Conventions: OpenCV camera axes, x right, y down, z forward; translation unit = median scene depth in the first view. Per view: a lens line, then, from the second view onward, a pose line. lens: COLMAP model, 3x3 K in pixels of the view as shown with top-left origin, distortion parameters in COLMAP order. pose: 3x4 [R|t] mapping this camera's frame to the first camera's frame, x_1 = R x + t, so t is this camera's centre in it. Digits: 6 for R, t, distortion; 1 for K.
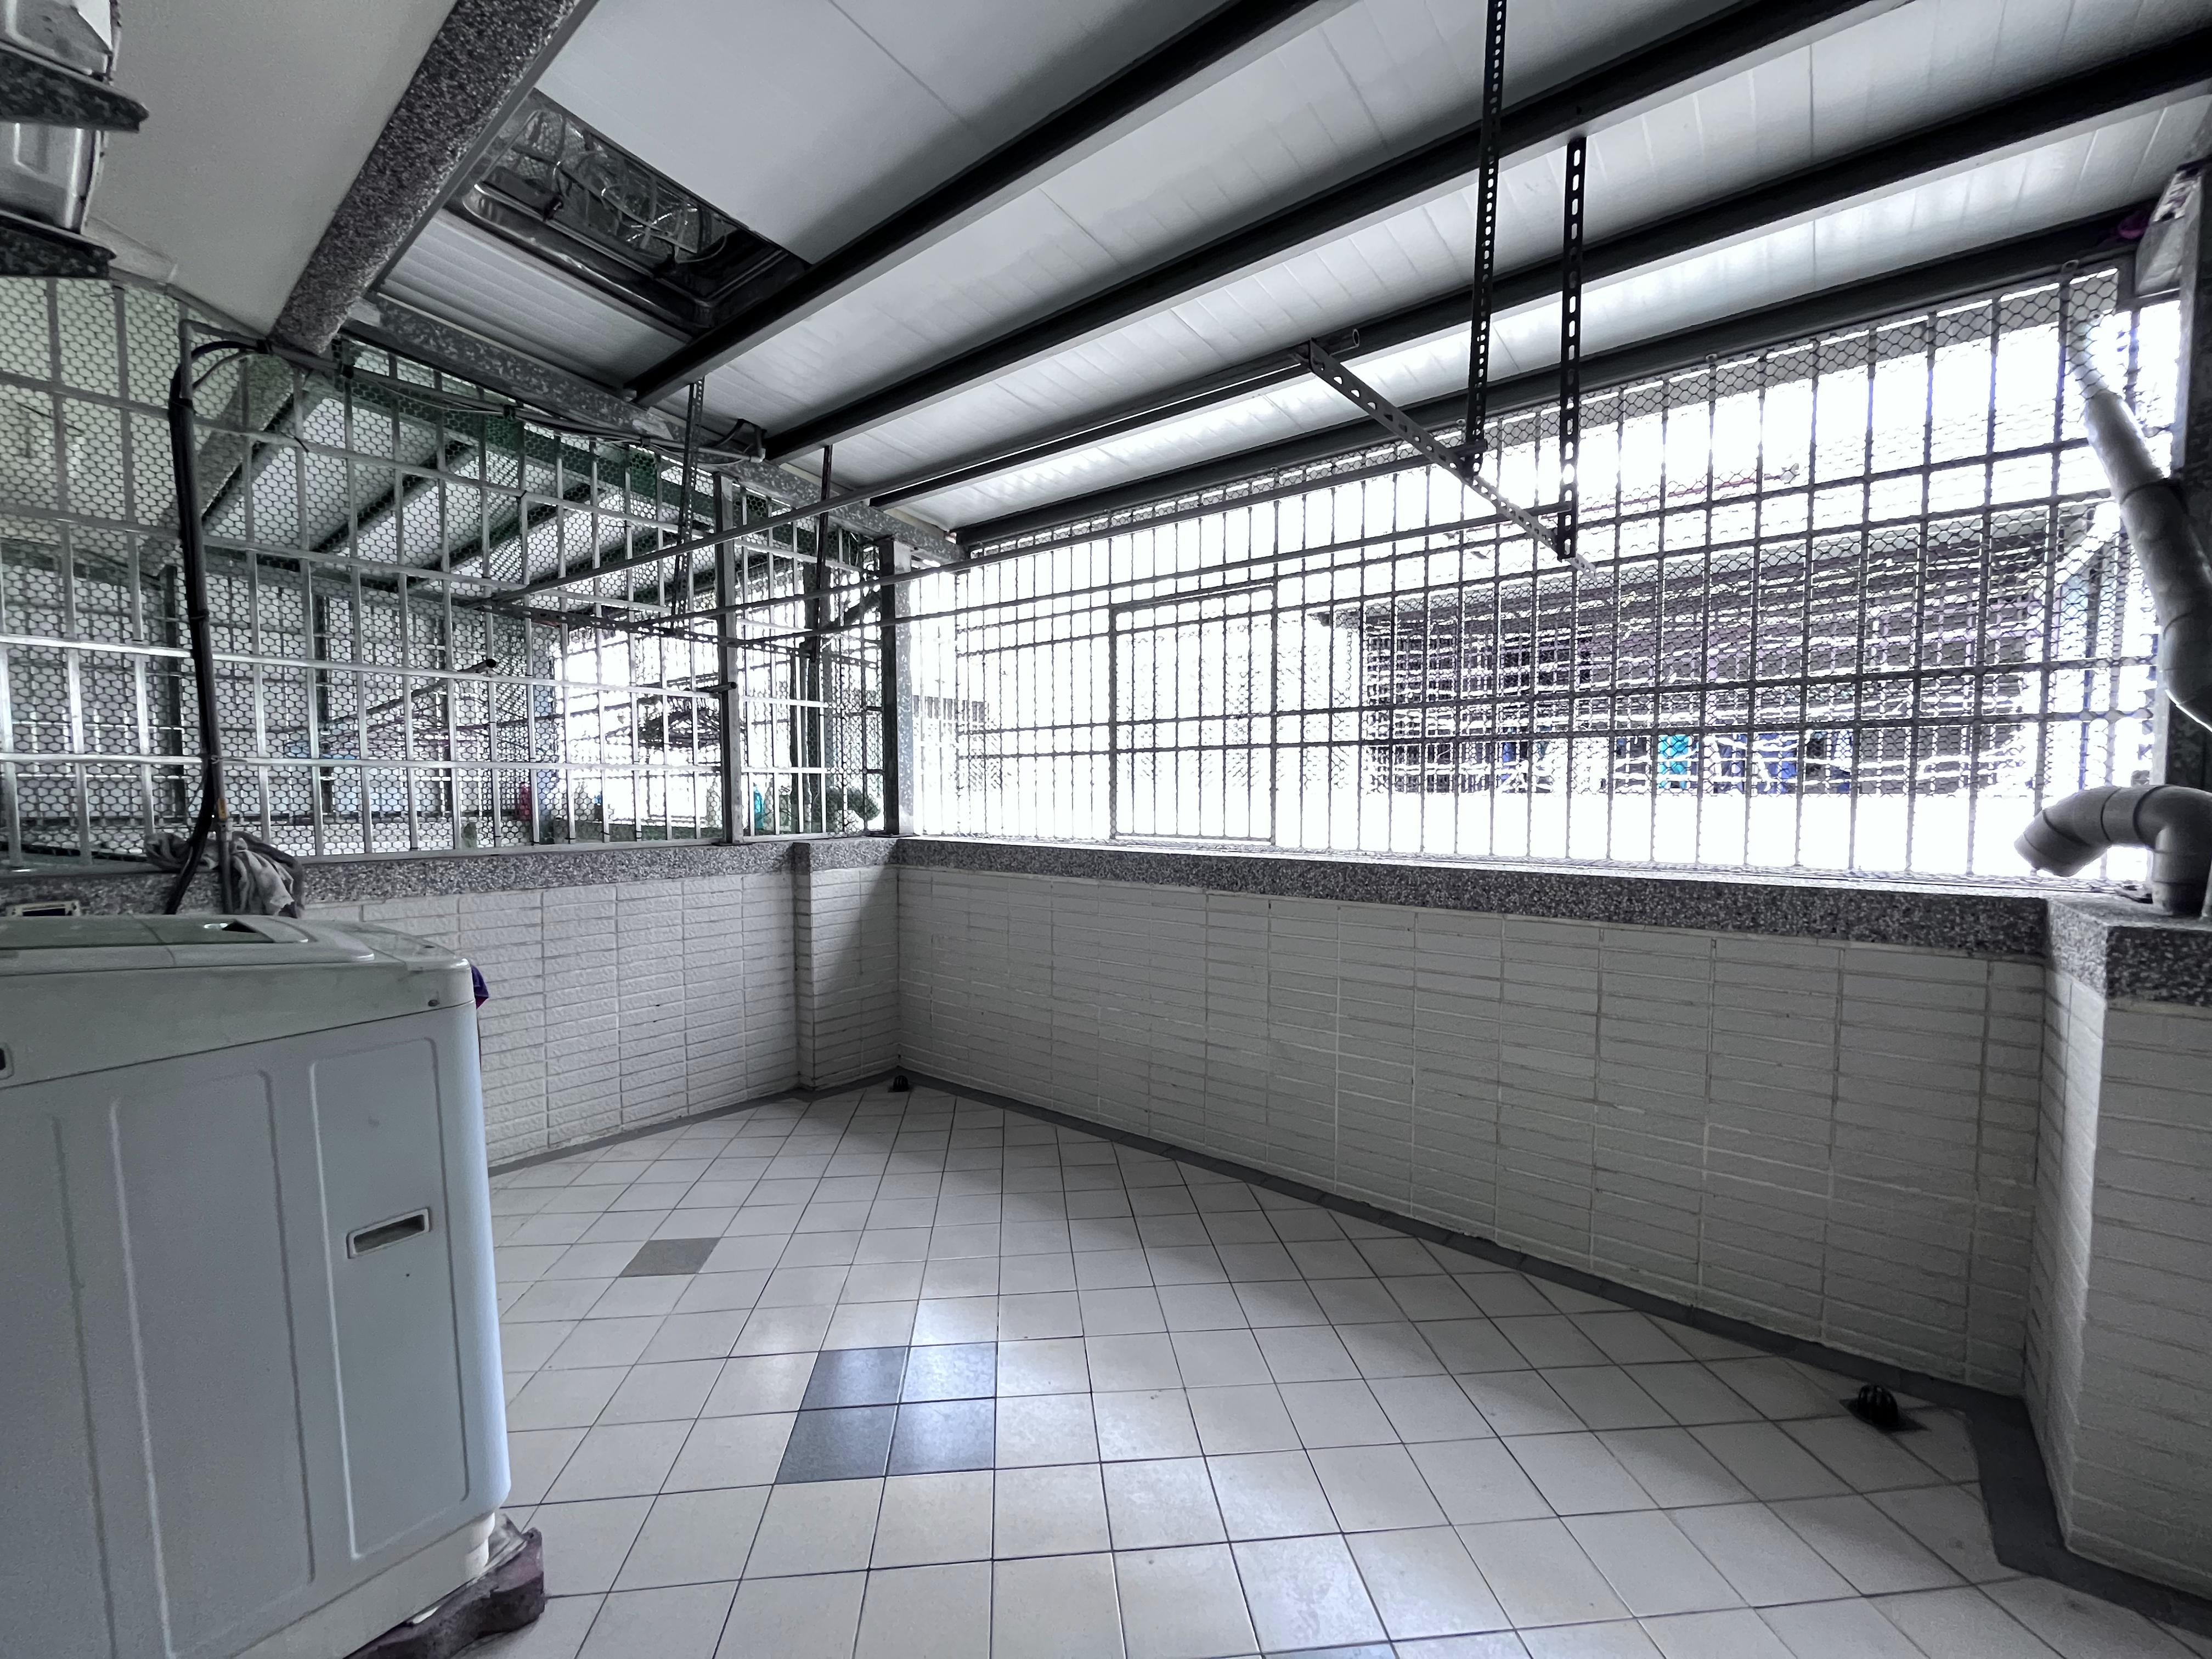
lens RADIAL K [[893.2, 0, 1115.6], [0, 893.2, 837.0], [0, 0, 1]] dist [-0.001153, -0.003164]
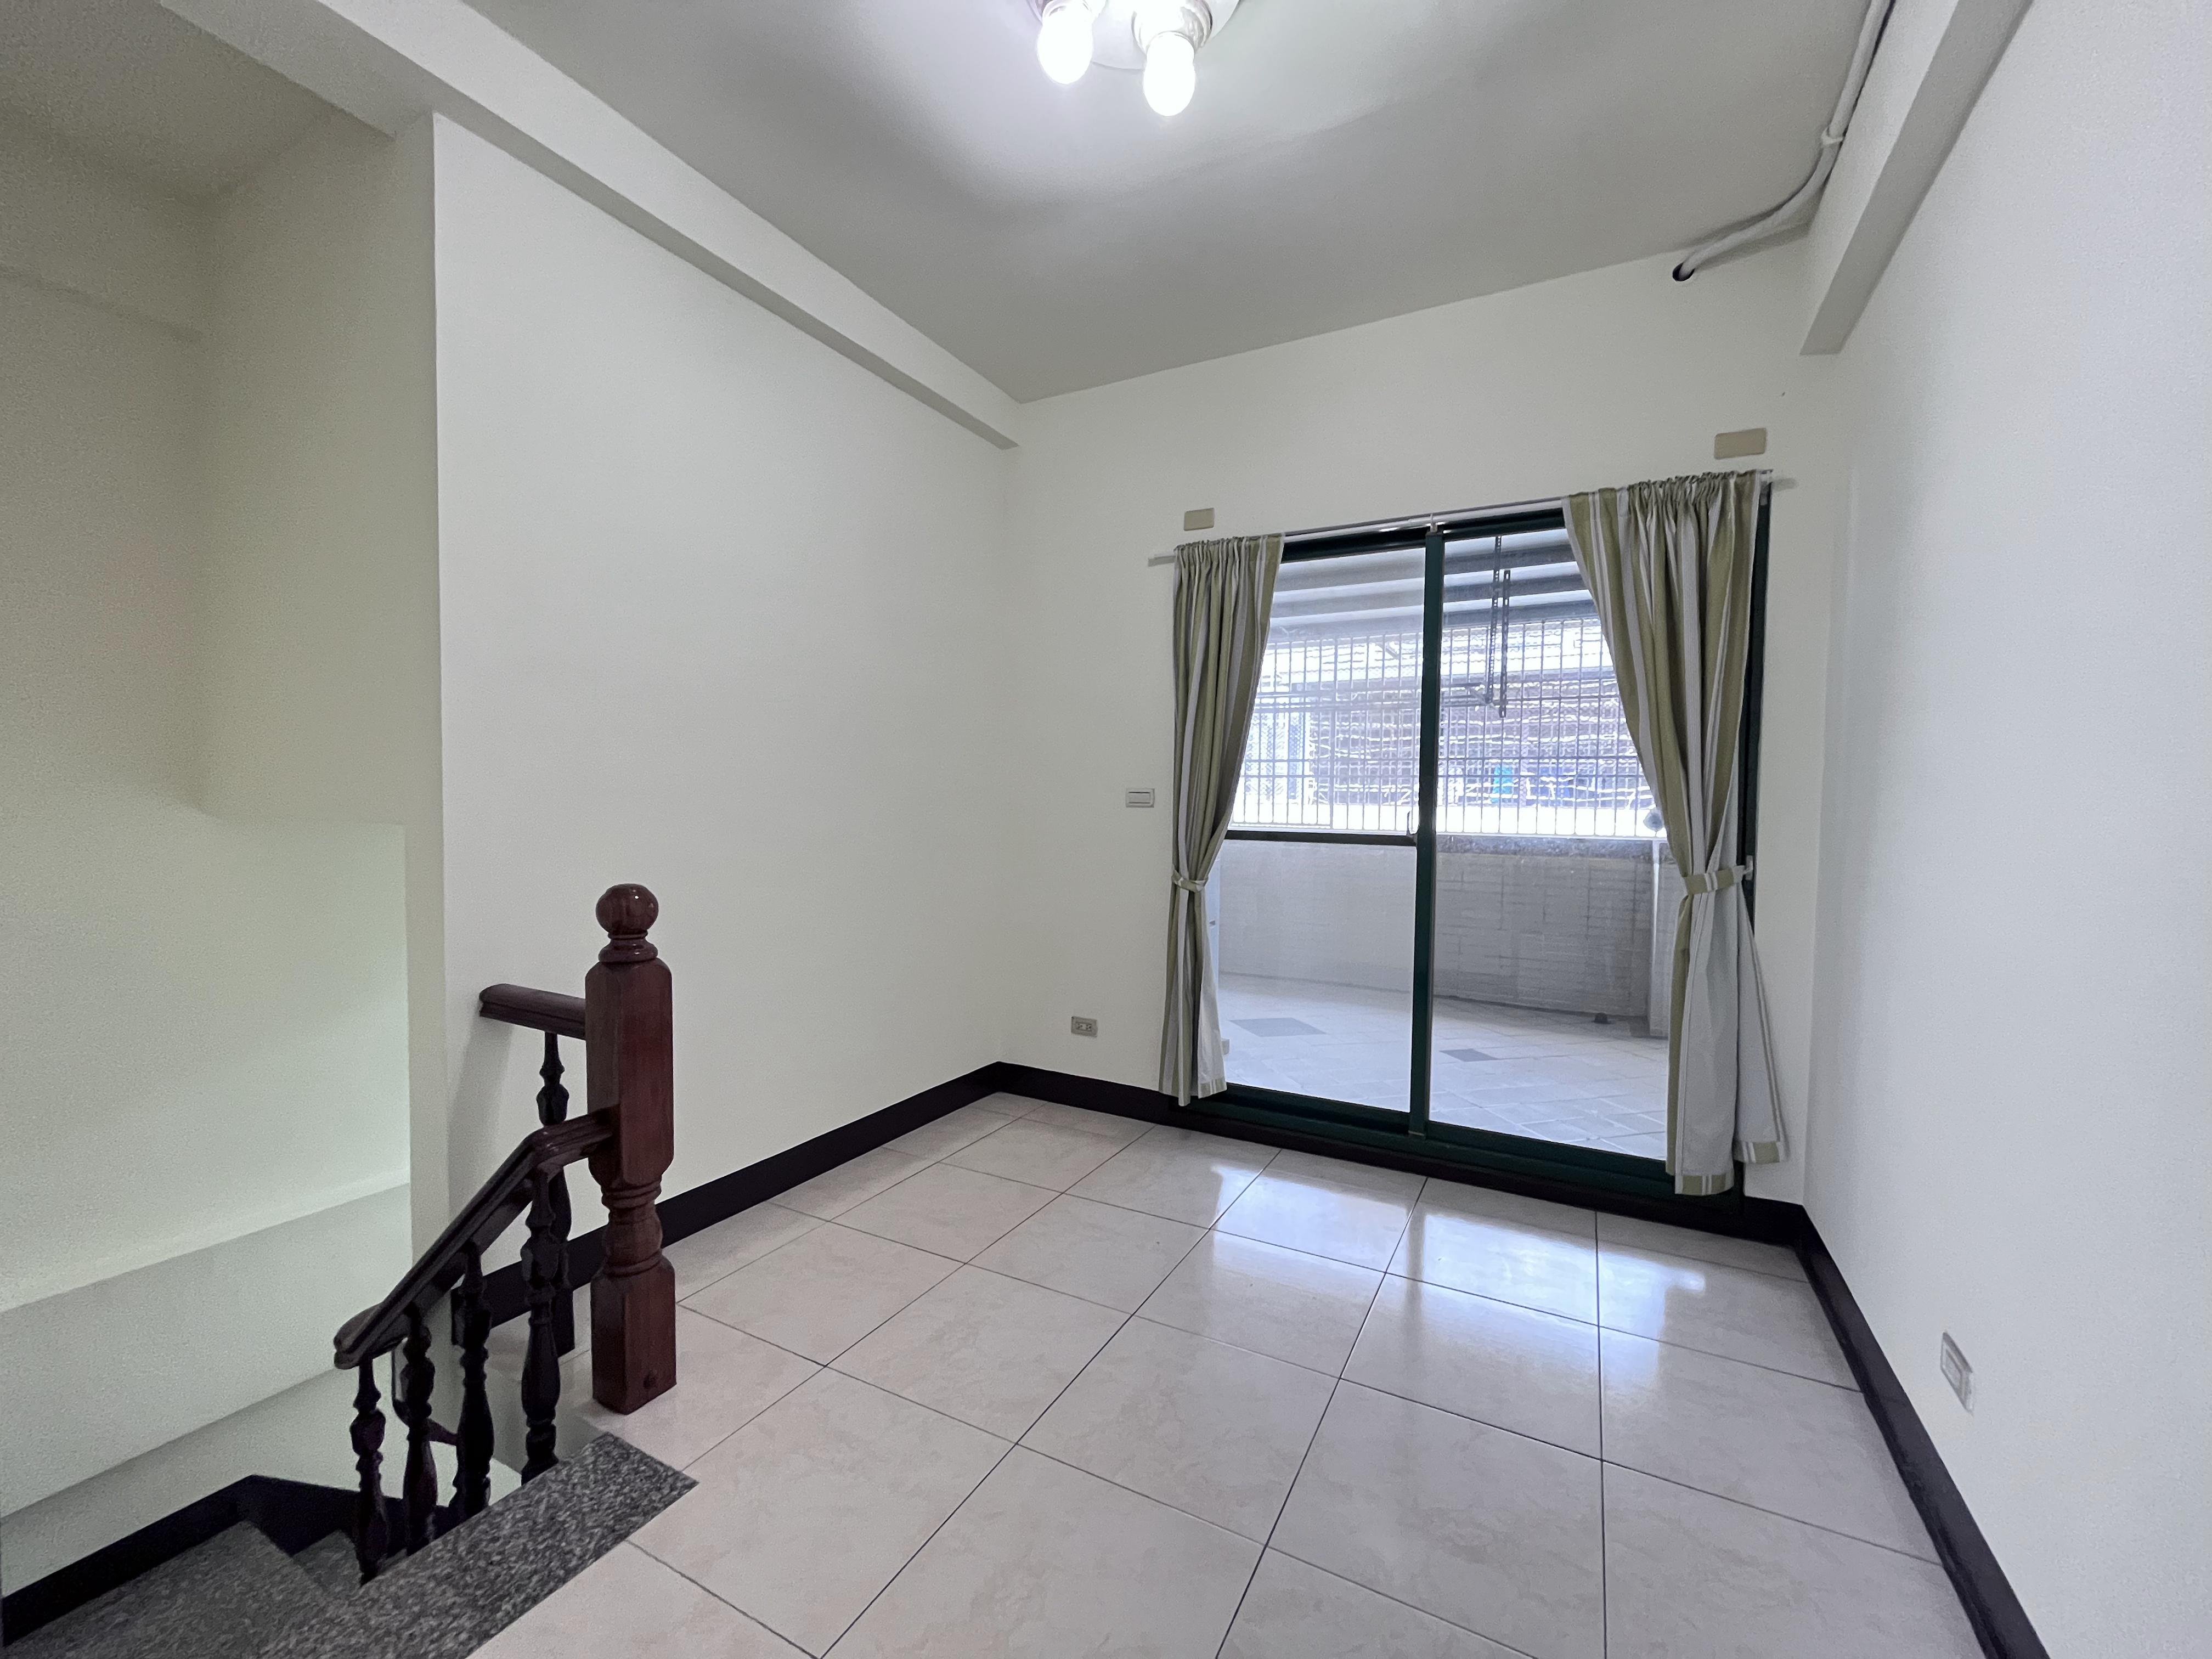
lens RADIAL K [[893.2, 0, 1115.6], [0, 893.2, 837.0], [0, 0, 1]] dist [-0.001153, -0.003164]
pose [[0.982945, 0.003669, 0.183861, -0.416658], [-0.001927, 0.999952, -0.009653, 0.028713], [-0.183888, 0.009134, 0.982905, -0.531913]]
